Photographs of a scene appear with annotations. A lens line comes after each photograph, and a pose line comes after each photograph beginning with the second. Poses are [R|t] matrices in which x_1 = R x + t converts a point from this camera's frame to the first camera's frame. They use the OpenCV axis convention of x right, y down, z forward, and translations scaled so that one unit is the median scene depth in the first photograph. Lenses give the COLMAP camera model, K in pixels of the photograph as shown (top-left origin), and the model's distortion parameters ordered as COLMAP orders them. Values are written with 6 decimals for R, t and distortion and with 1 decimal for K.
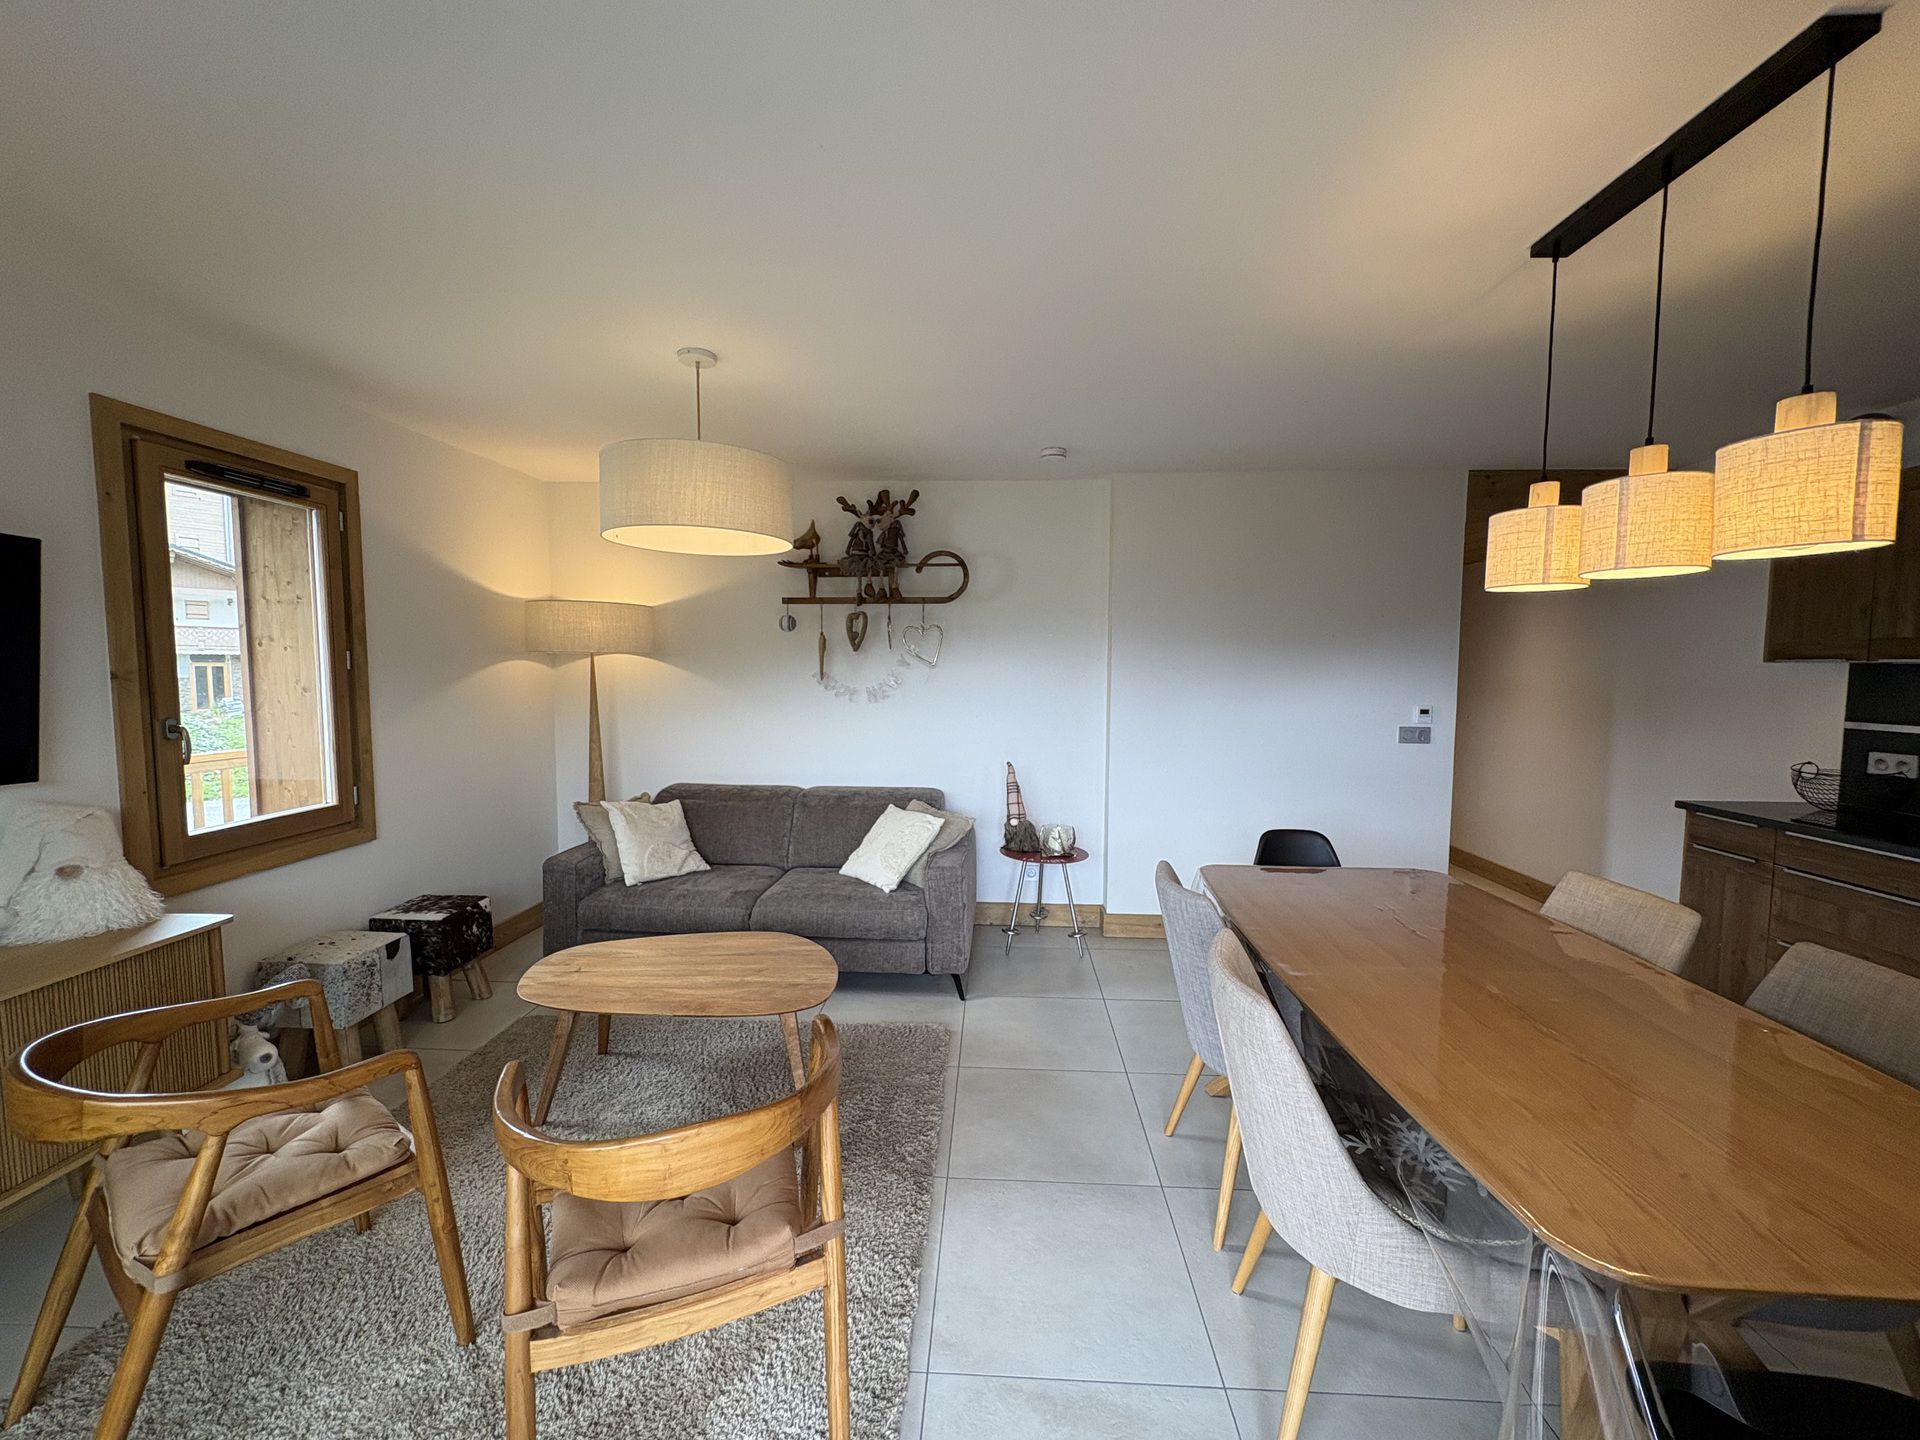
lens RADIAL K [[772.6, 0, 963.7], [0, 772.6, 717.9], [0, 0, 1]] dist [0.003306, 0.000404]
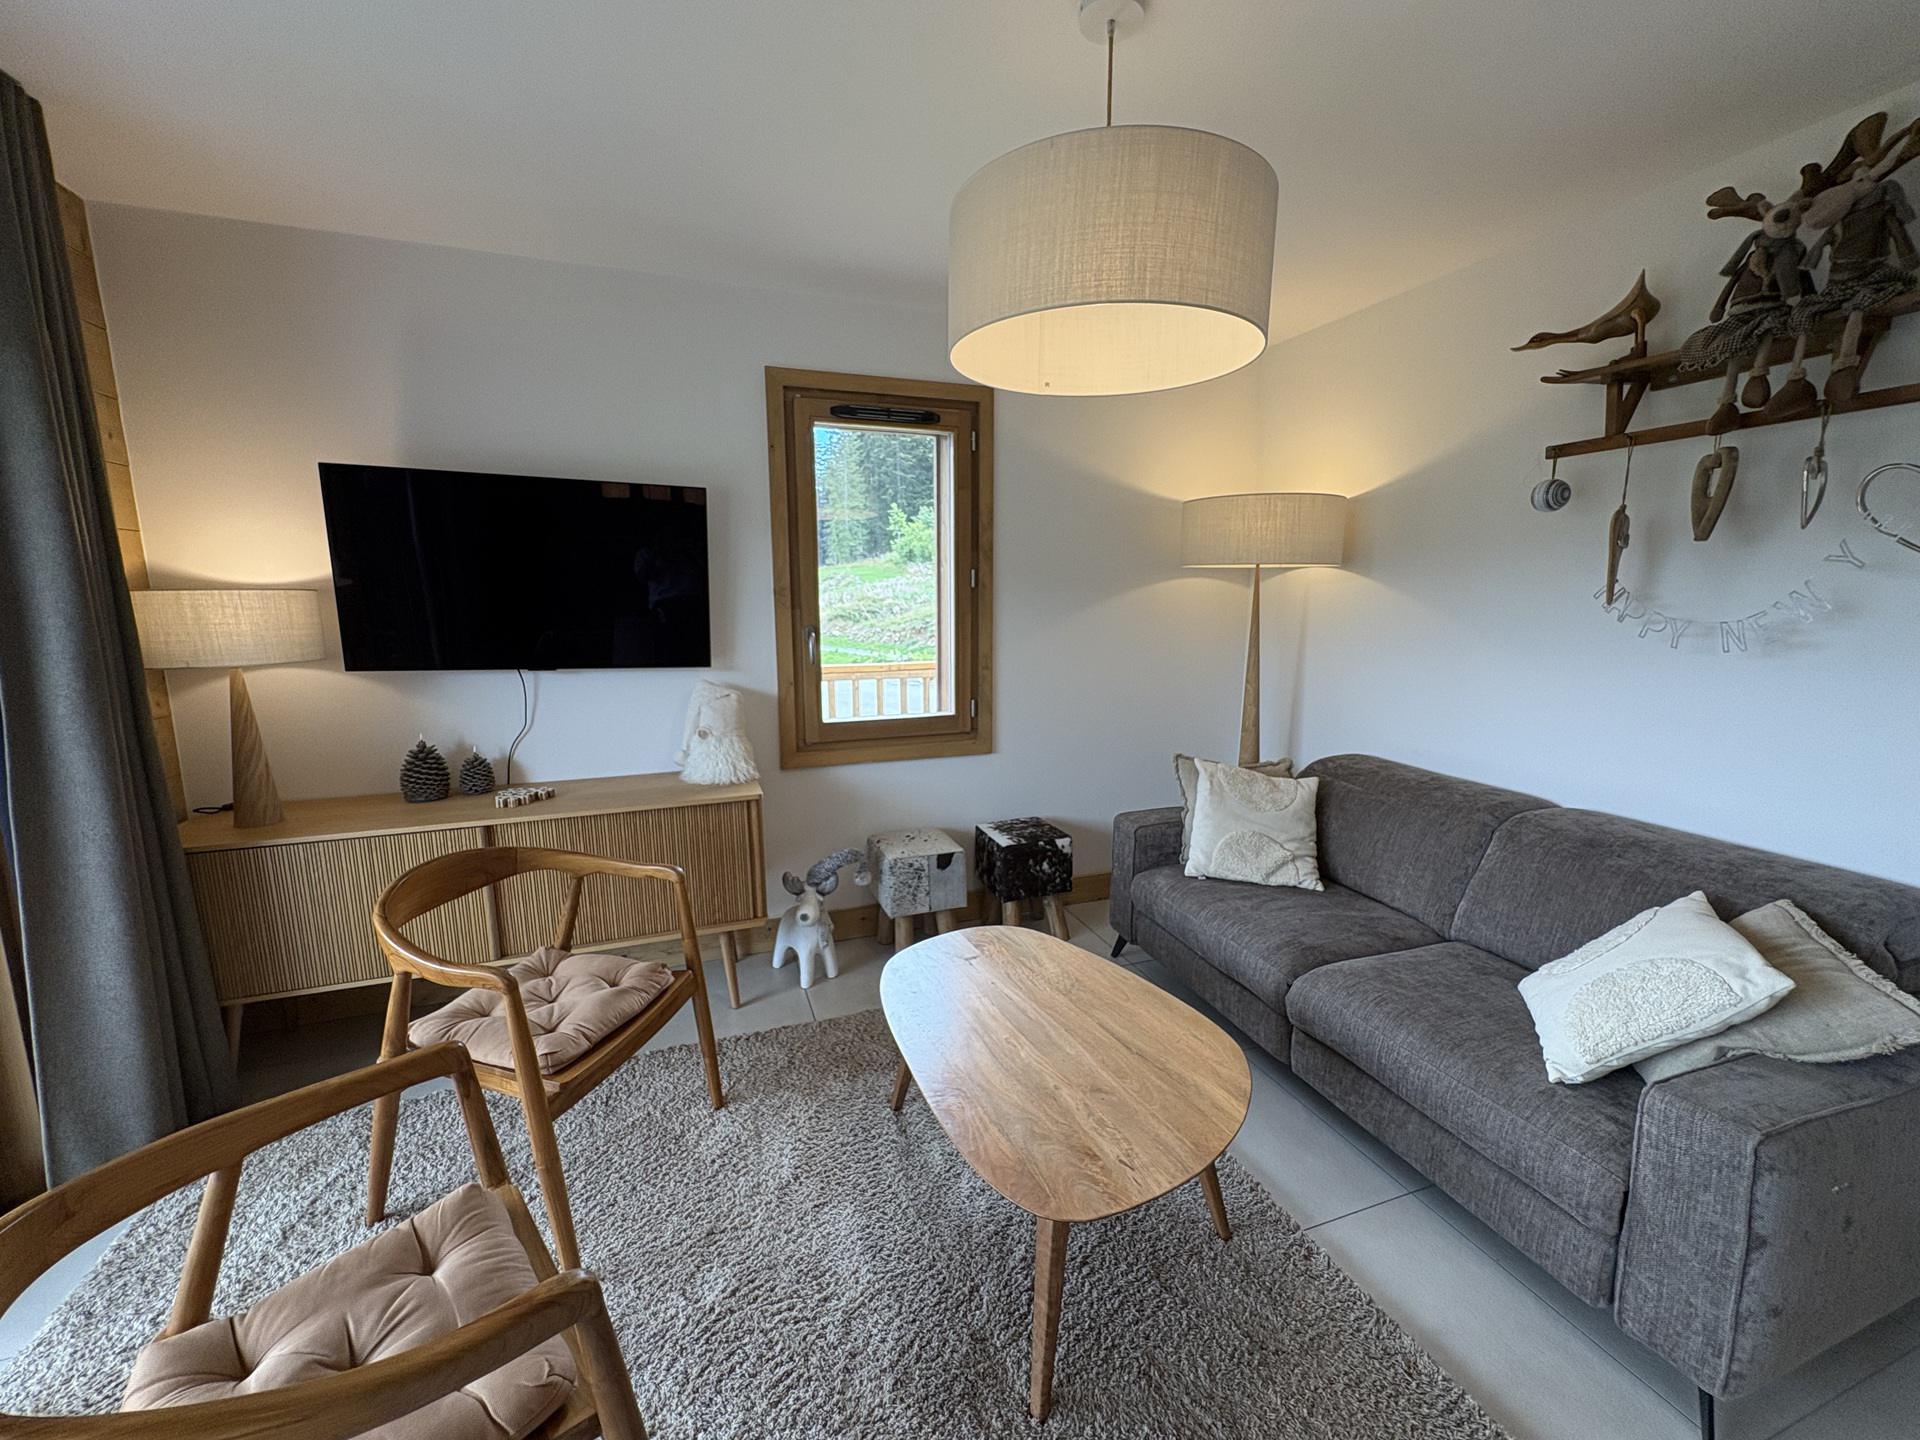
lens RADIAL K [[772.6, 0, 963.7], [0, 772.6, 717.9], [0, 0, 1]] dist [0.003306, 0.000404]
pose [[0.382628, 0.143179, -0.912741, 0.154626], [-0.058926, 0.989689, 0.130547, -0.021430], [0.922021, 0.003834, 0.387120, 0.522451]]
